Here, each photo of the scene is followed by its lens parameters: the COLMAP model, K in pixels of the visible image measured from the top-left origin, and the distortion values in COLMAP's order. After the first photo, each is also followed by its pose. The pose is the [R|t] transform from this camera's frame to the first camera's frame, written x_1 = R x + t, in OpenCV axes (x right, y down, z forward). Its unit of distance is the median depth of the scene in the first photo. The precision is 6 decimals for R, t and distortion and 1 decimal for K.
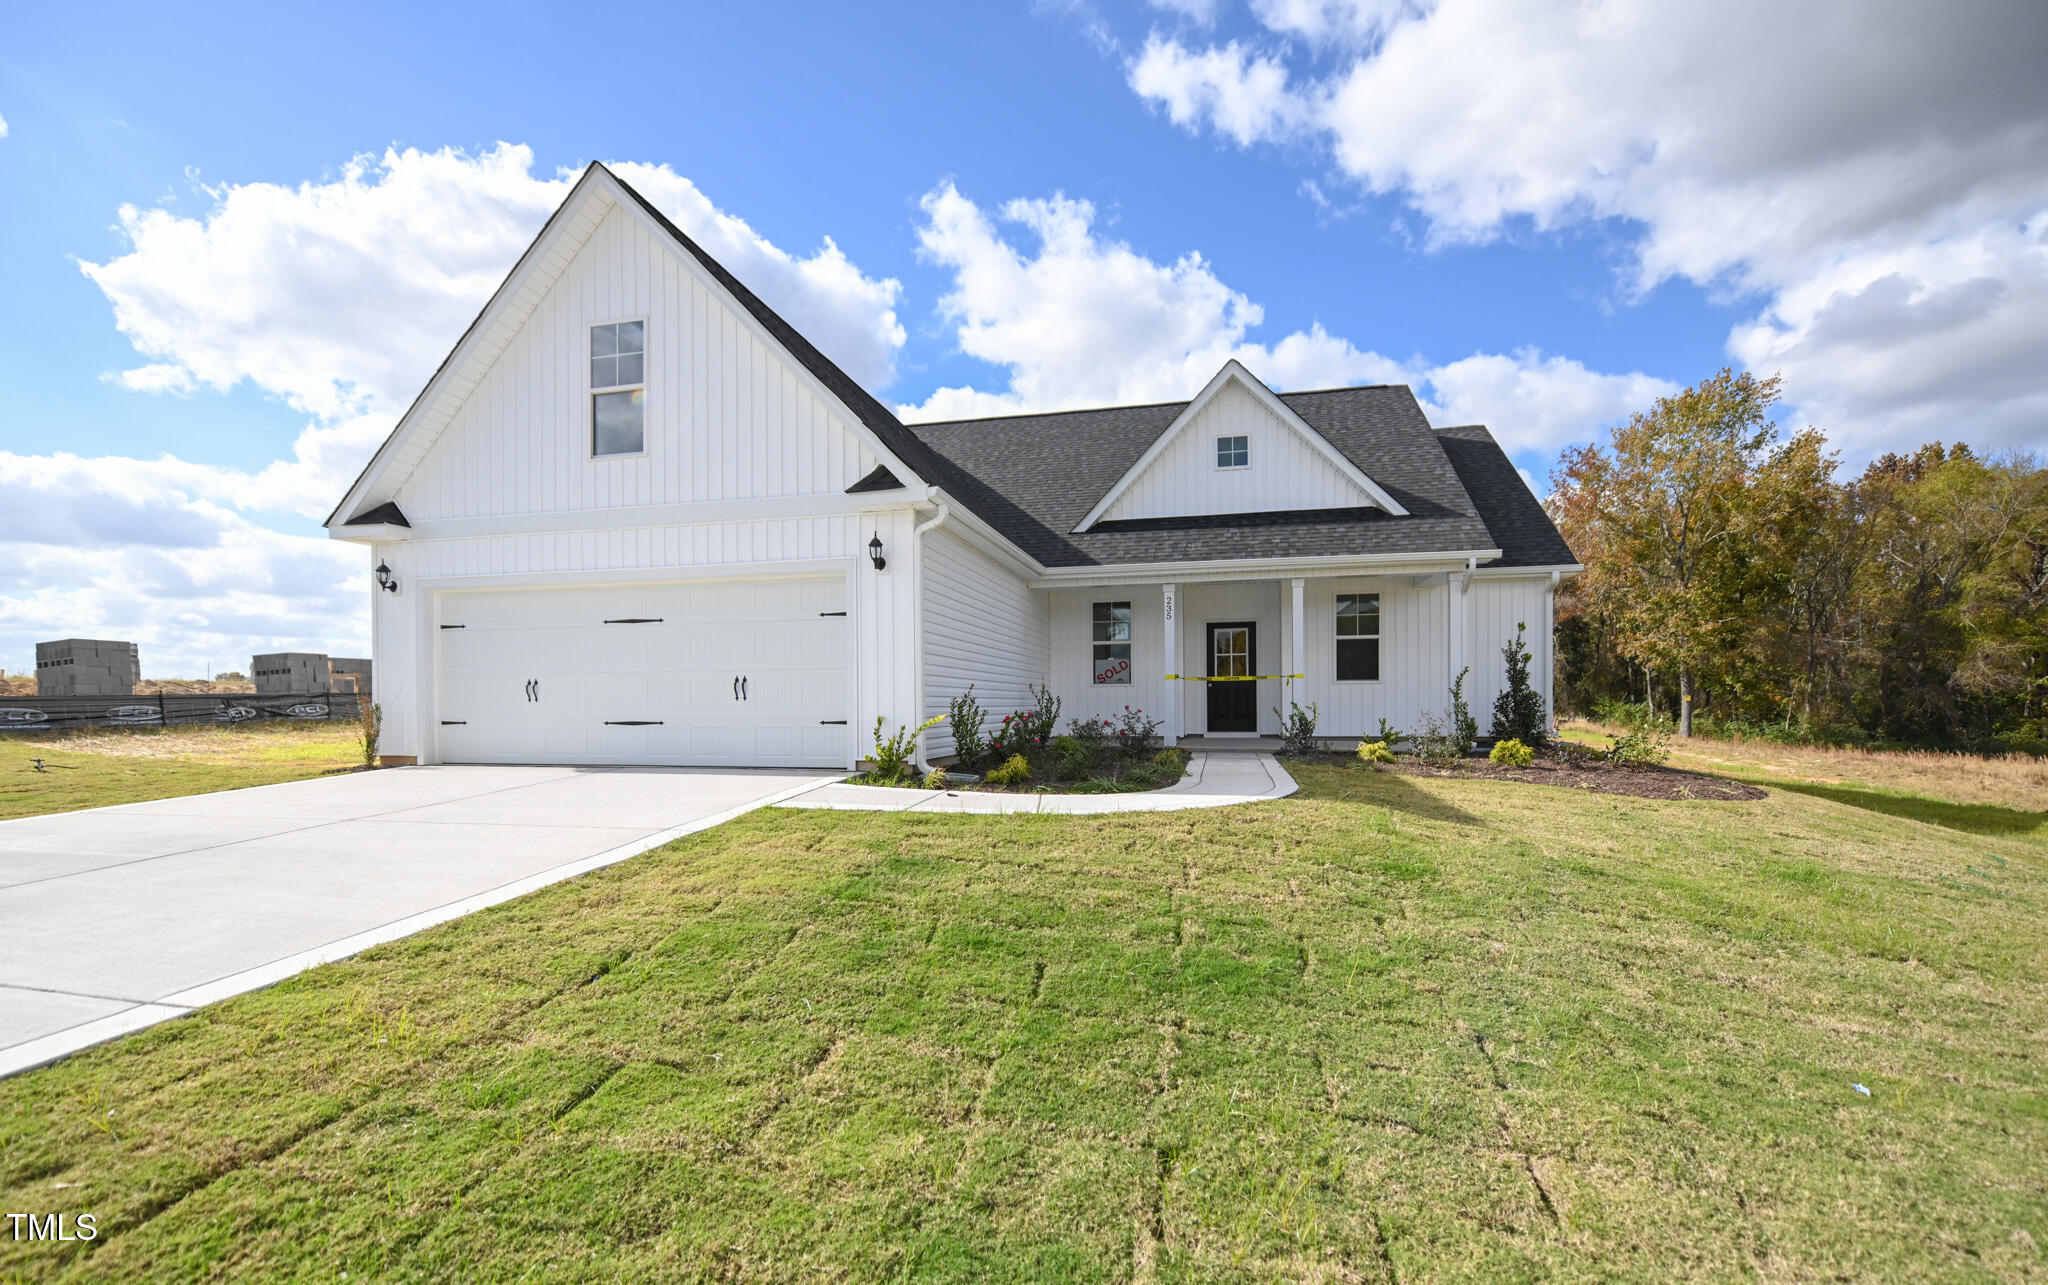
lens RADIAL K [[855.4, 0, 1024.0], [0, 855.4, 642.5], [0, 0, 1]] dist [0.009072, -0.014478]
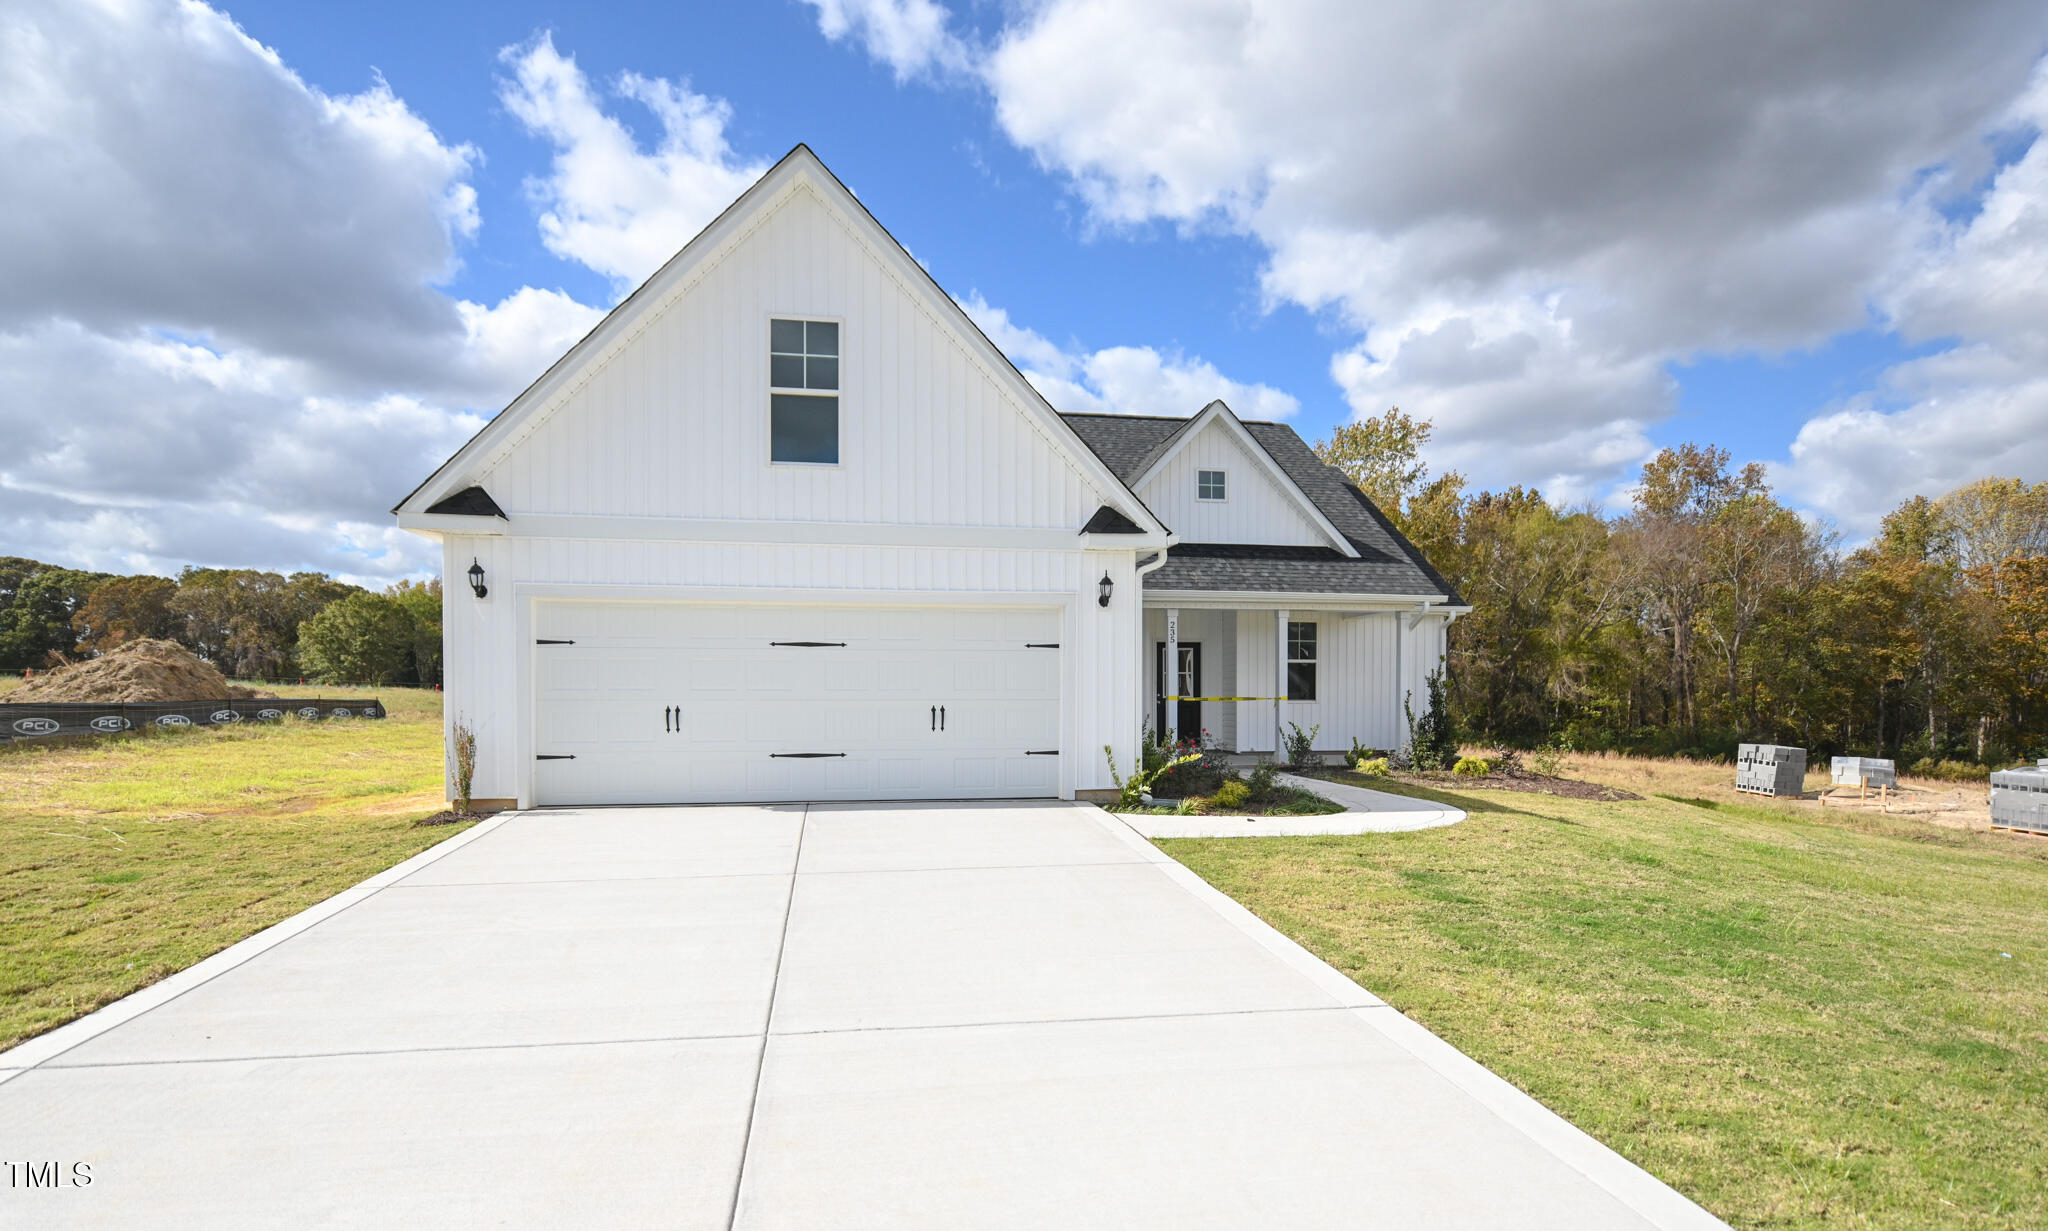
lens RADIAL K [[986.5, 0, 1024.0], [0, 986.5, 615.5], [0, 0, 1]] dist [-0.004509, -0.000474]
pose [[0.923181, 0.037861, 0.382495, -0.435591], [-0.032597, 0.999264, -0.020235, -0.028072], [-0.382980, 0.006212, 0.923736, -0.045138]]
